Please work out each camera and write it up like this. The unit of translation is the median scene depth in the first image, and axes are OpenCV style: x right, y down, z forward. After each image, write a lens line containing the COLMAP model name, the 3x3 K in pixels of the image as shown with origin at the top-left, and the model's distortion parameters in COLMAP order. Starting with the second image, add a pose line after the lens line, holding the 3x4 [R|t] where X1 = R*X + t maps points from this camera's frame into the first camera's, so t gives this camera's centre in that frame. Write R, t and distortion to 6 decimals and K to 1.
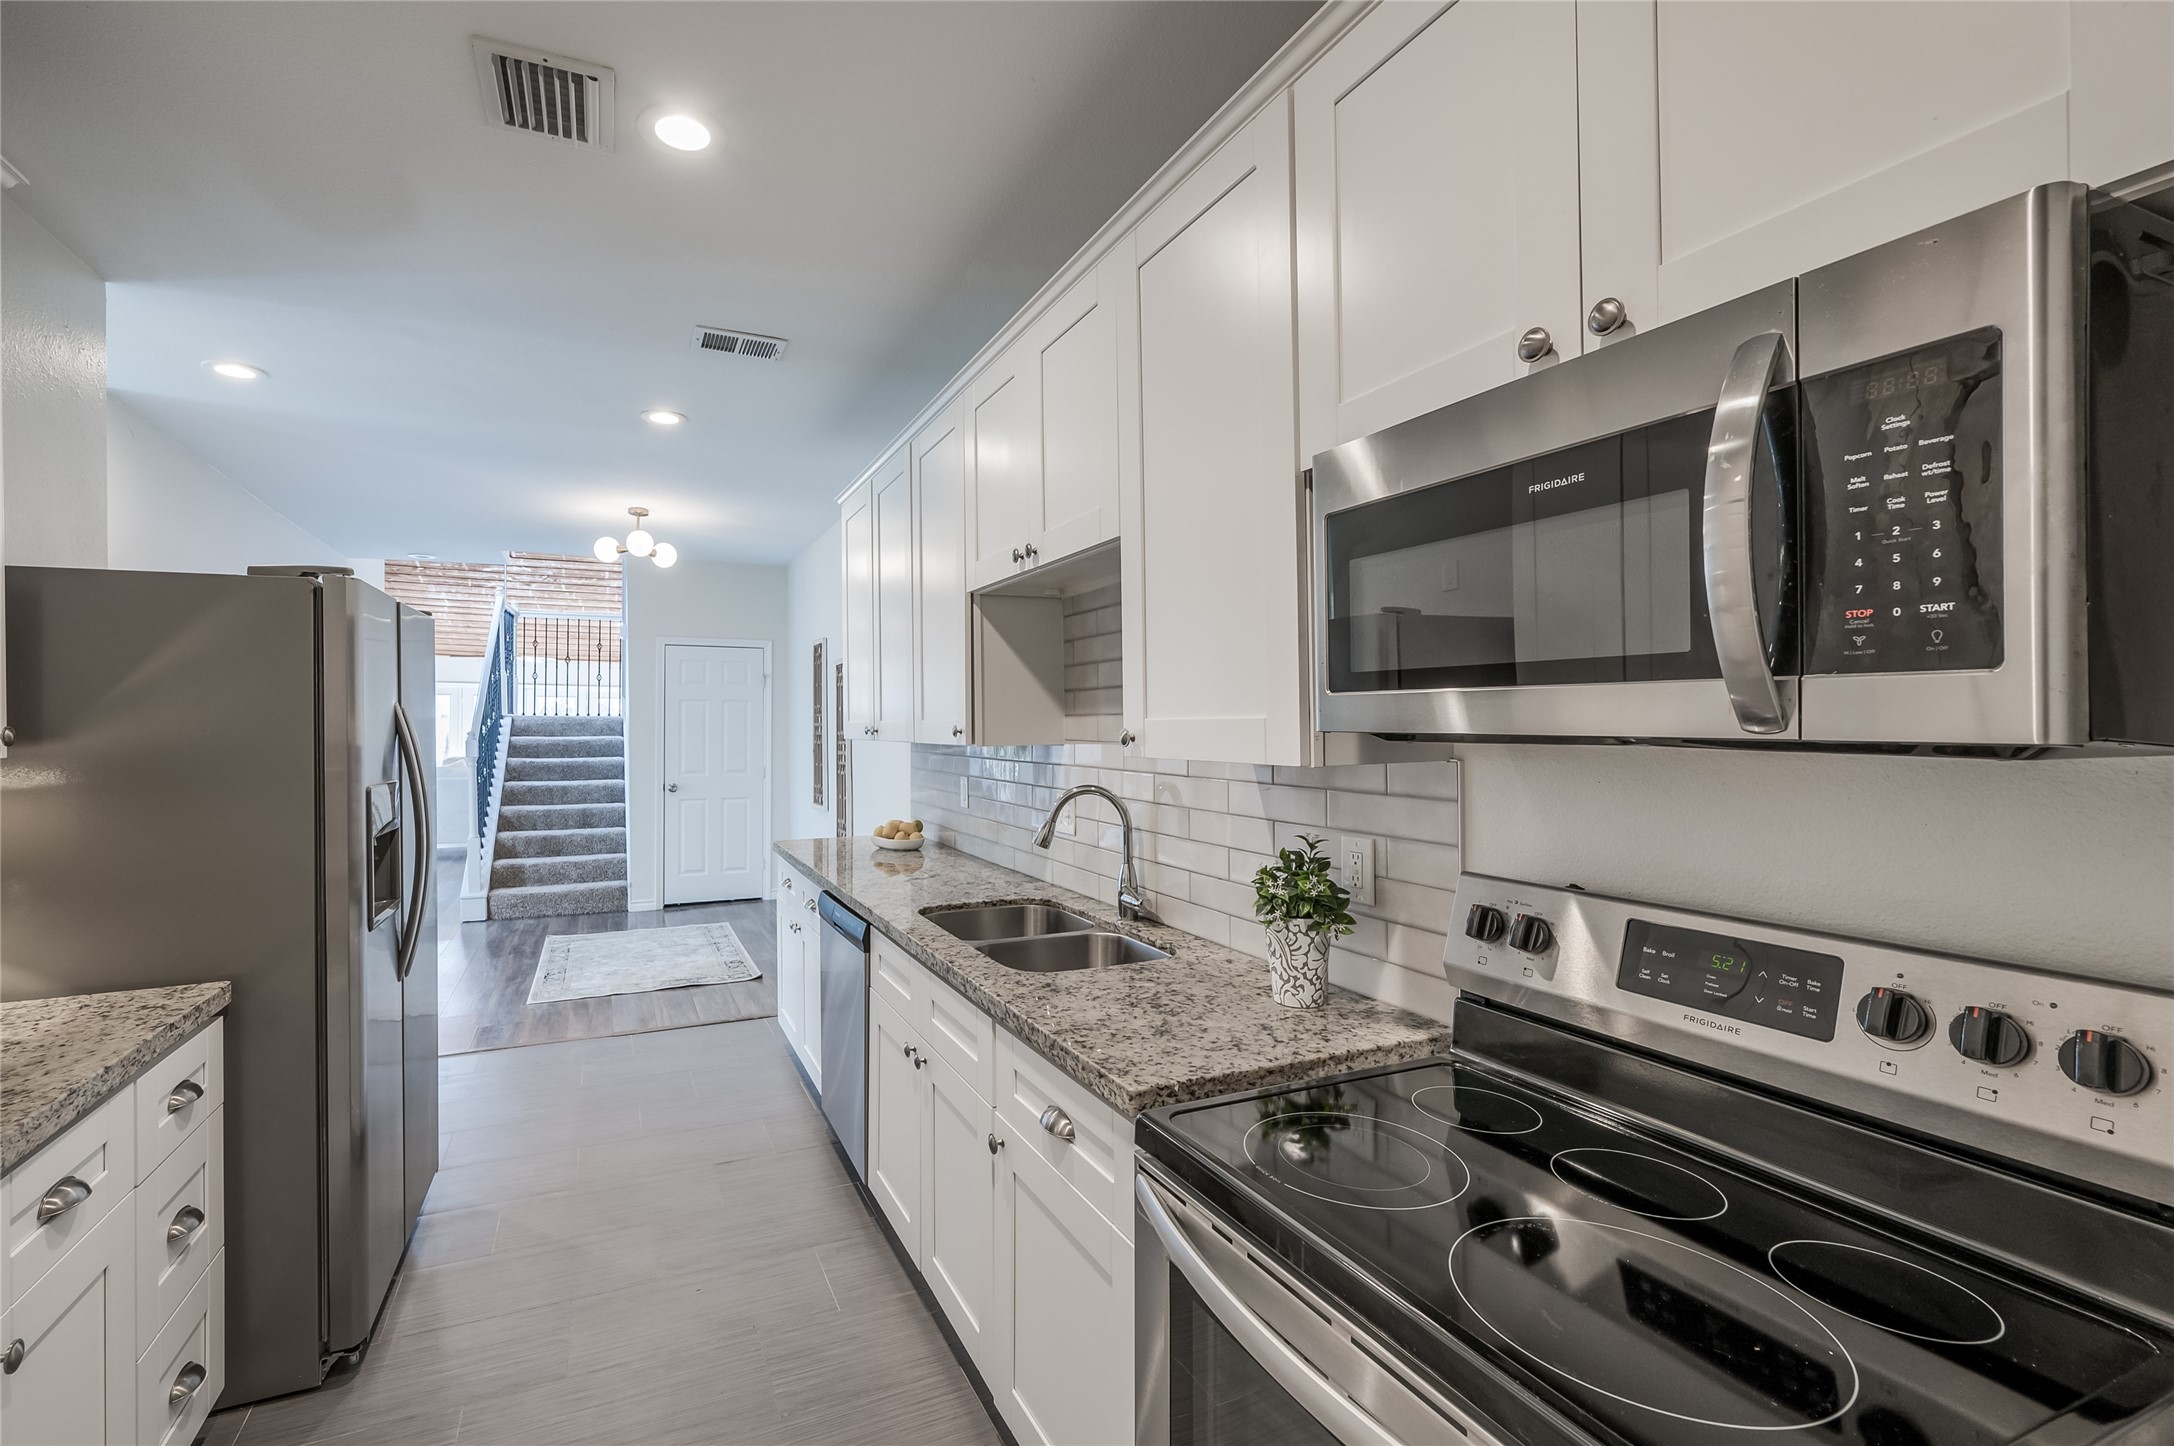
lens RADIAL K [[1040.3, 0, 1076.0], [0, 1040.3, 718.0], [0, 0, 1]] dist [-0.015783, 0.000176]
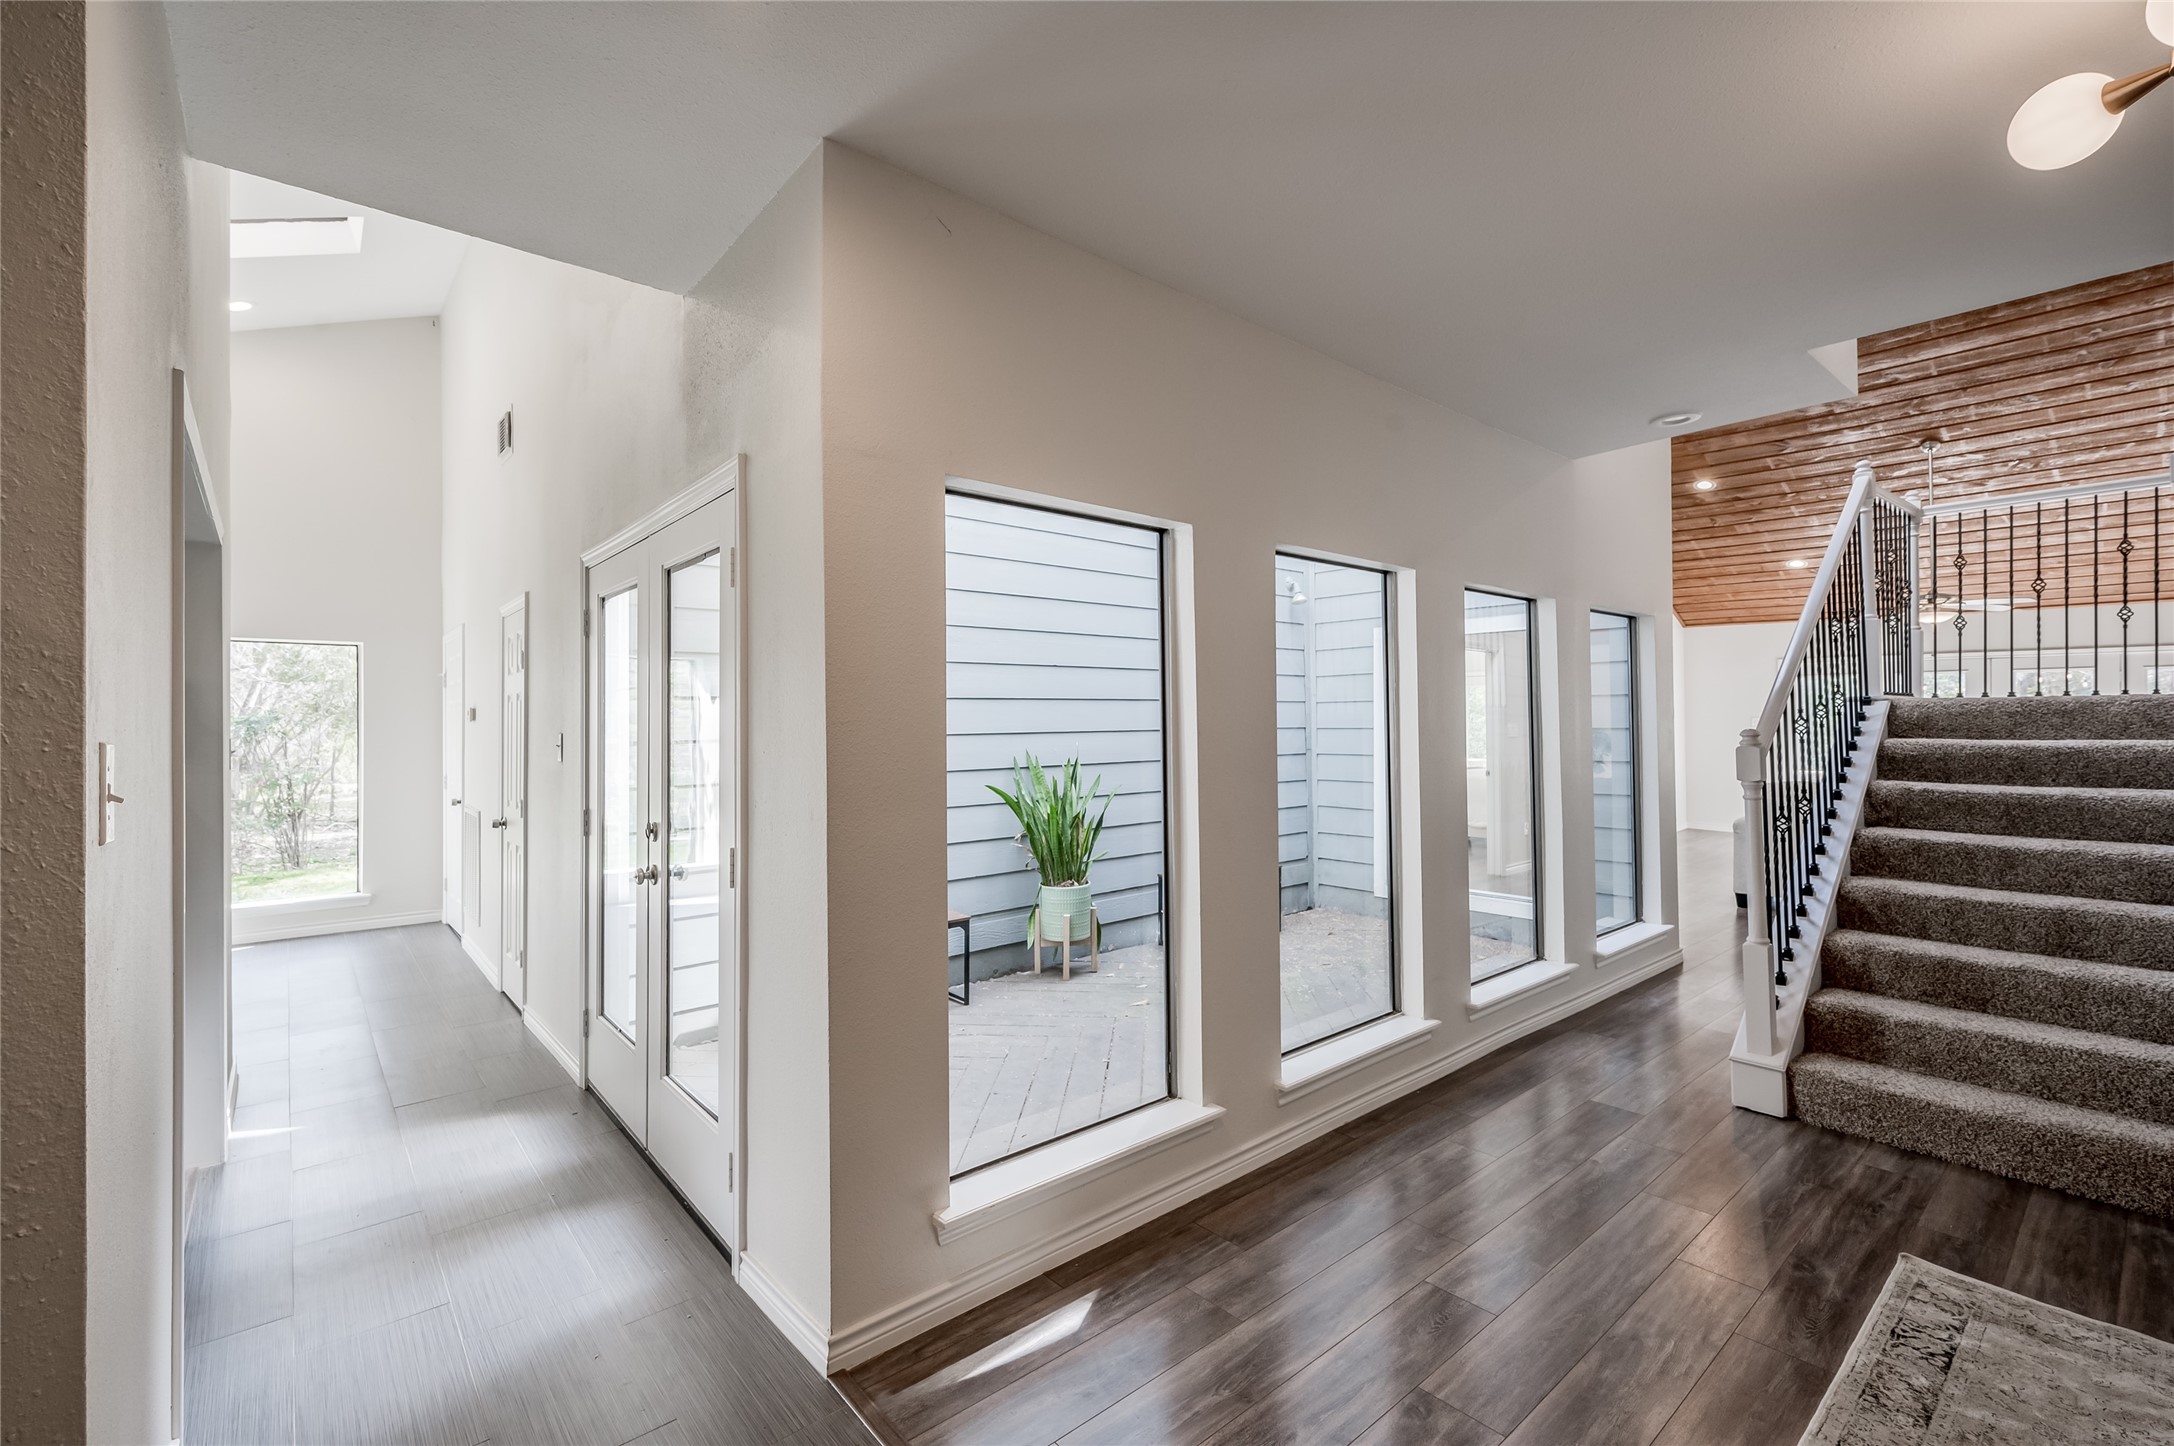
lens RADIAL K [[946.5, 0, 1070.1], [0, 946.5, 709.2], [0, 0, 1]] dist [-0.001306, 0.001605]
pose [[0.263300, -0.015882, -0.964583, -0.201831], [0.014180, 0.999820, -0.012592, 0.003773], [0.964610, -0.010362, 0.263478, 0.498954]]
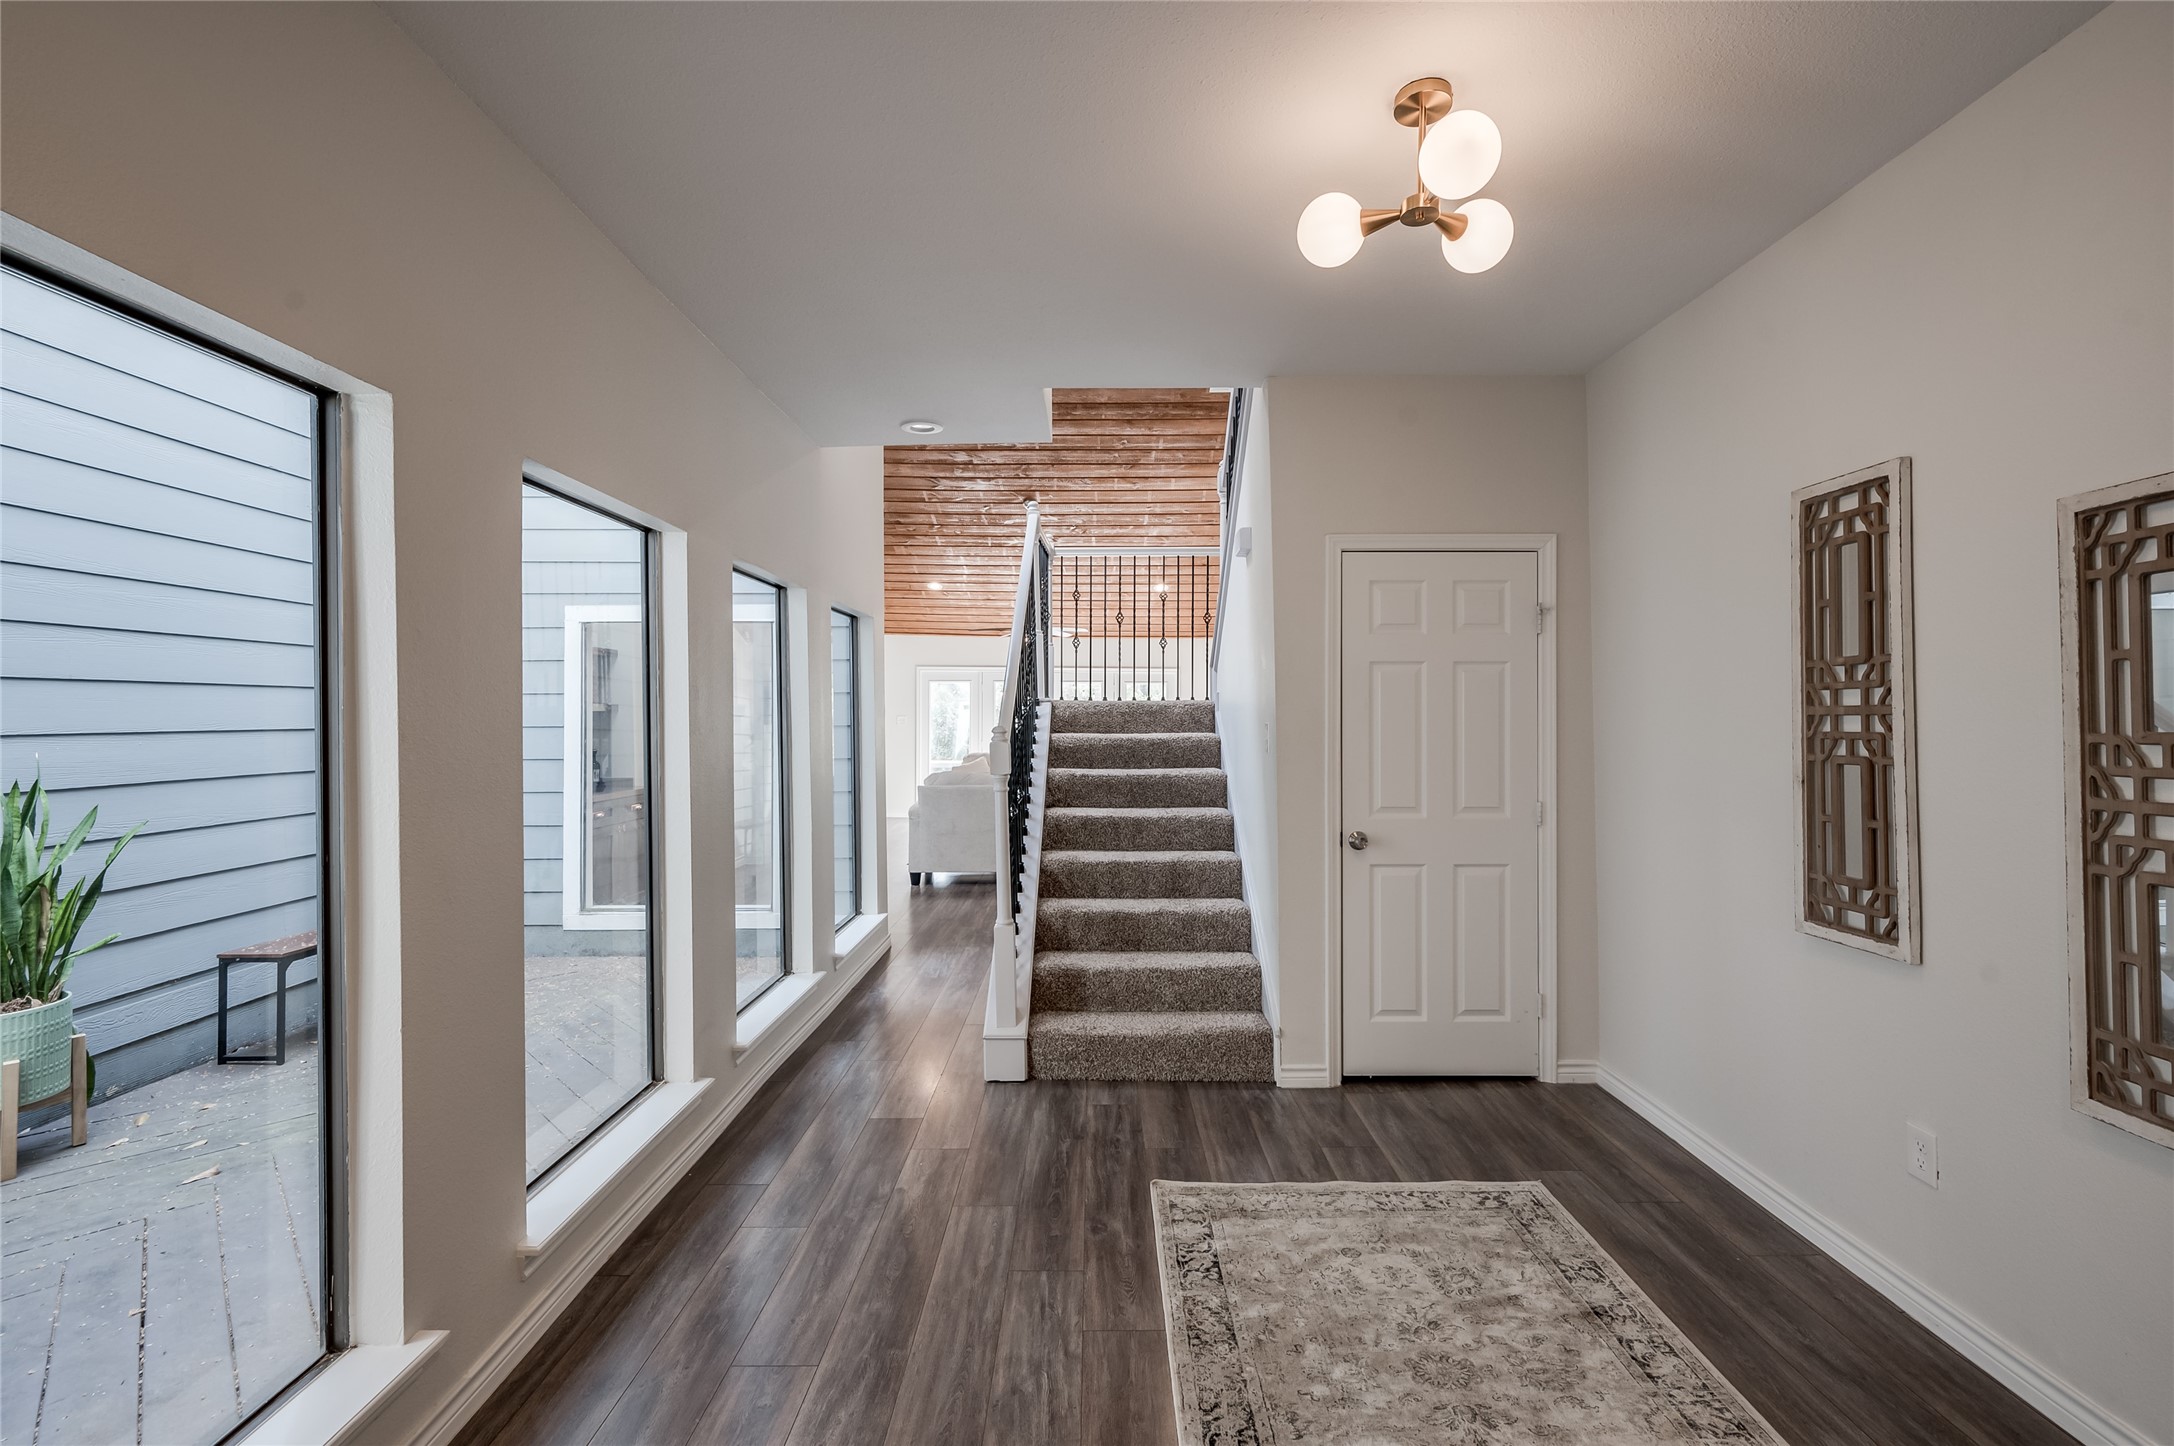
lens RADIAL K [[946.5, 0, 1082.3], [0, 946.5, 707.0], [0, 0, 1]] dist [-0.001306, 0.001605]
pose [[0.909150, -0.007249, -0.416406, -0.301823], [0.006798, 0.999974, -0.002566, 0.003968], [0.416413, -0.000498, 0.909175, 0.506073]]
